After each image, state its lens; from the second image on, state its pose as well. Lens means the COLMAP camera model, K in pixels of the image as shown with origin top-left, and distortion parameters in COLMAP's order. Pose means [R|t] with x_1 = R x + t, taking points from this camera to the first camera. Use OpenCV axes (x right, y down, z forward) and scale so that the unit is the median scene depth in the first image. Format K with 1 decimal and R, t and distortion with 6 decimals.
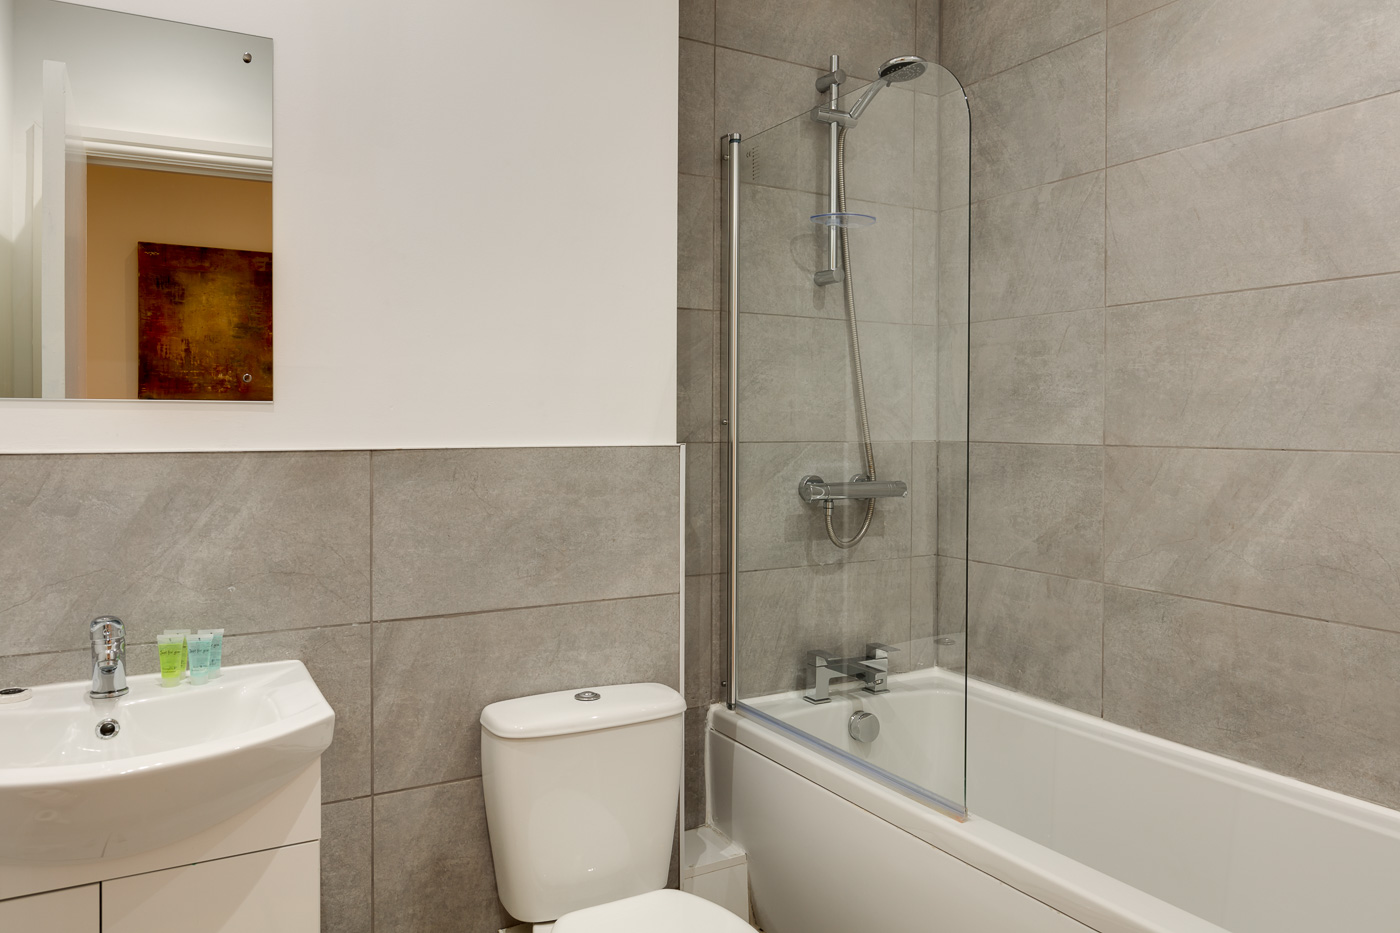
lens RADIAL K [[969.0, 0, 698.1], [0, 969.0, 391.7], [0, 0, 1]] dist [0.002122, -0.004309]
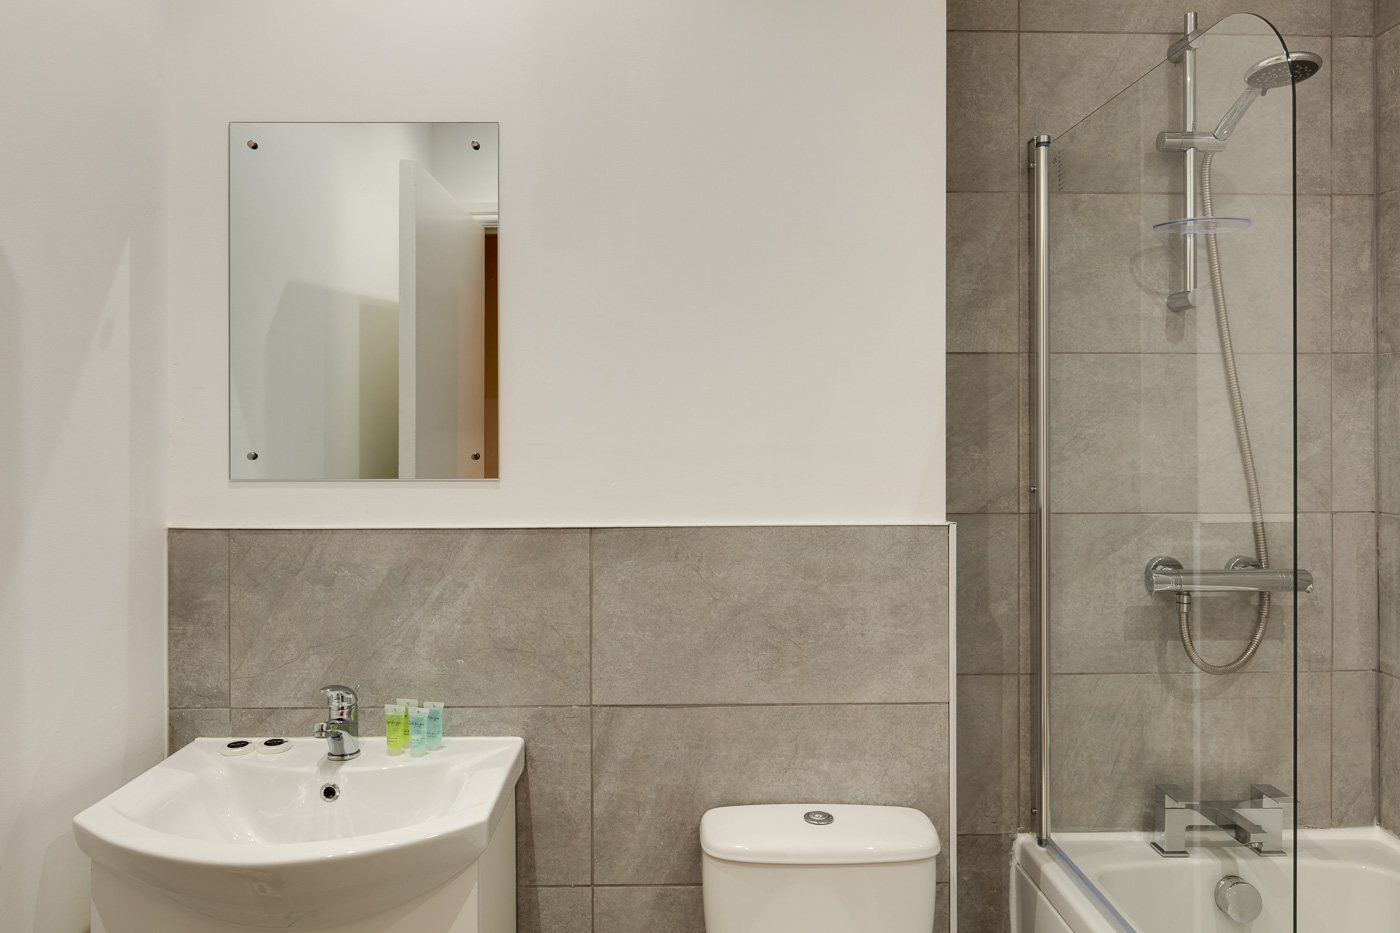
lens RADIAL K [[969.0, 0, 698.1], [0, 969.0, 391.7], [0, 0, 1]] dist [0.002122, -0.004309]
pose [[0.883274, -0.018971, -0.468473, 0.165287], [0.018327, 0.999814, -0.005933, -0.052395], [0.468498, -0.003345, 0.883458, 0.145755]]
